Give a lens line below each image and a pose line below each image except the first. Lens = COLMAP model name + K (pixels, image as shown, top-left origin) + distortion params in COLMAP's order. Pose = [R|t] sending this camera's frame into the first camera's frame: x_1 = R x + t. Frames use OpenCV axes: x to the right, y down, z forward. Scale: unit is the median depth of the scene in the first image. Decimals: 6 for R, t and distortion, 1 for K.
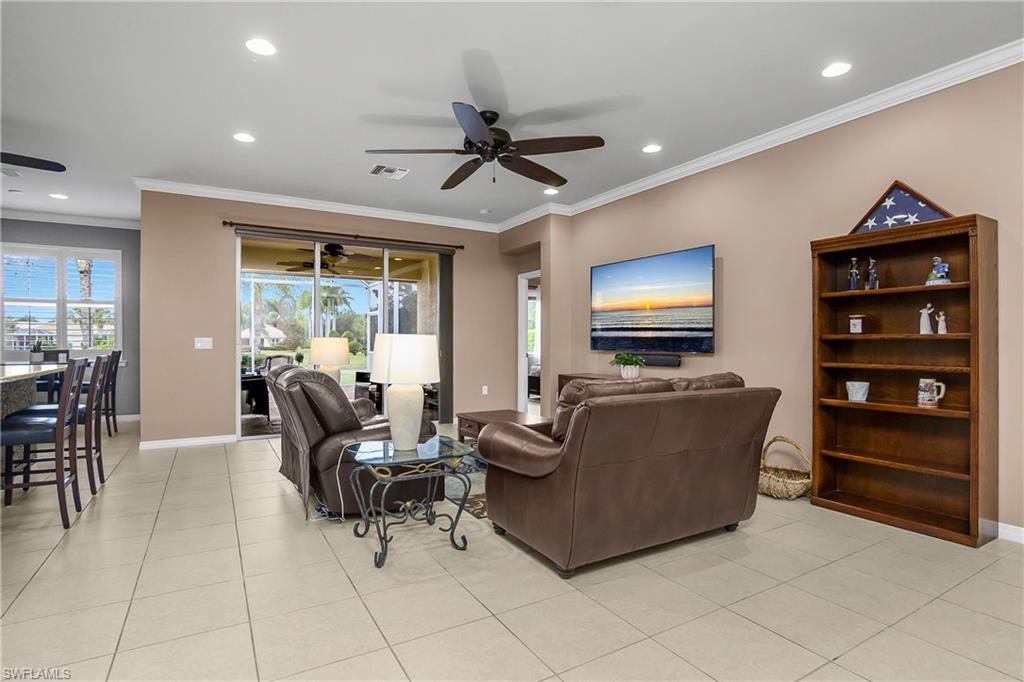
lens RADIAL K [[512.1, 0, 502.8], [0, 512.1, 332.8], [0, 0, 1]] dist [-0.028538, 0.006622]
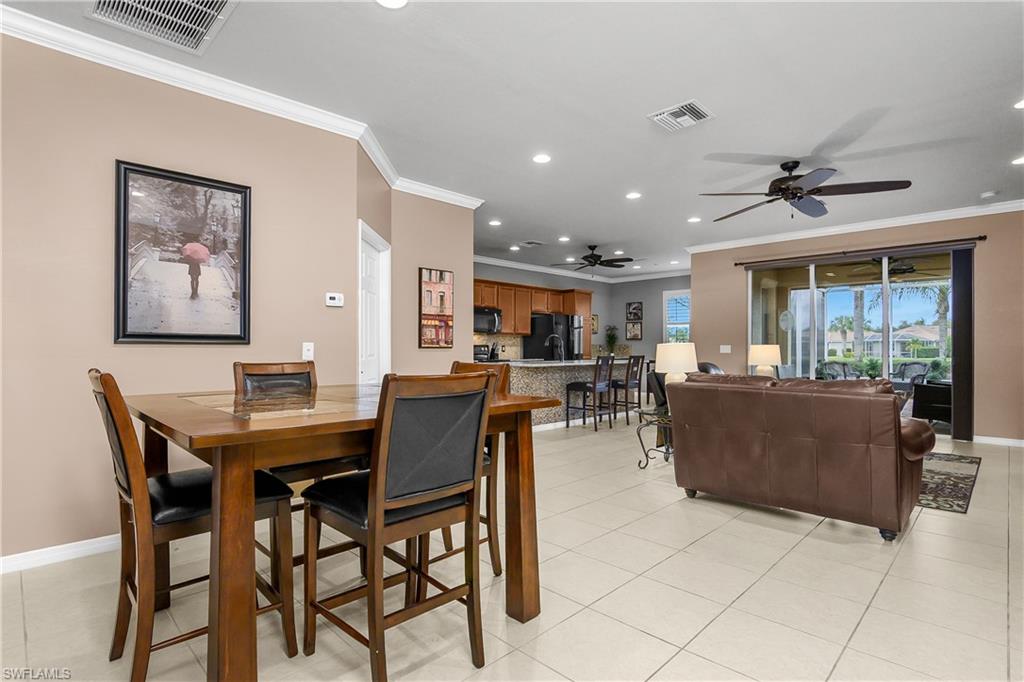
lens RADIAL K [[512.1, 0, 507.3], [0, 512.1, 345.2], [0, 0, 1]] dist [-0.028538, 0.006622]
pose [[0.254899, -0.003158, -0.966963, 0.730163], [0.015419, 0.999881, 0.000799, 0.000199], [0.966845, -0.015113, 0.254917, 0.013605]]
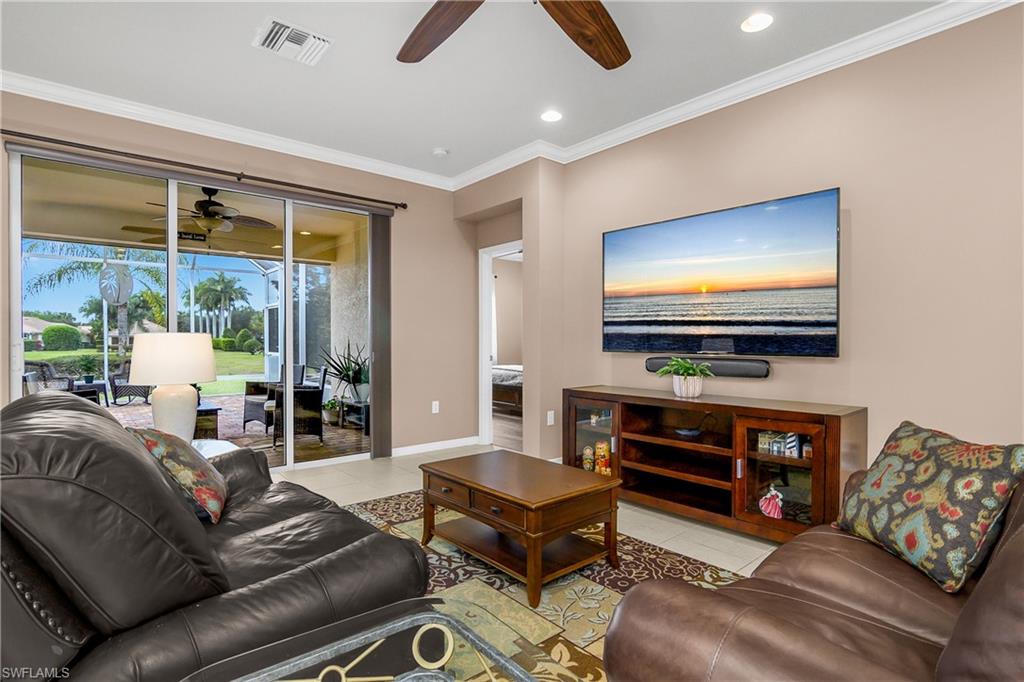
lens RADIAL K [[512.1, 0, 507.6], [0, 512.1, 351.4], [0, 0, 1]] dist [-0.028538, 0.006622]
pose [[0.983788, 0.002705, 0.179316, -0.088579], [-0.009179, 0.999335, 0.035288, 0.008997], [-0.179102, -0.036361, 0.983158, 0.383876]]
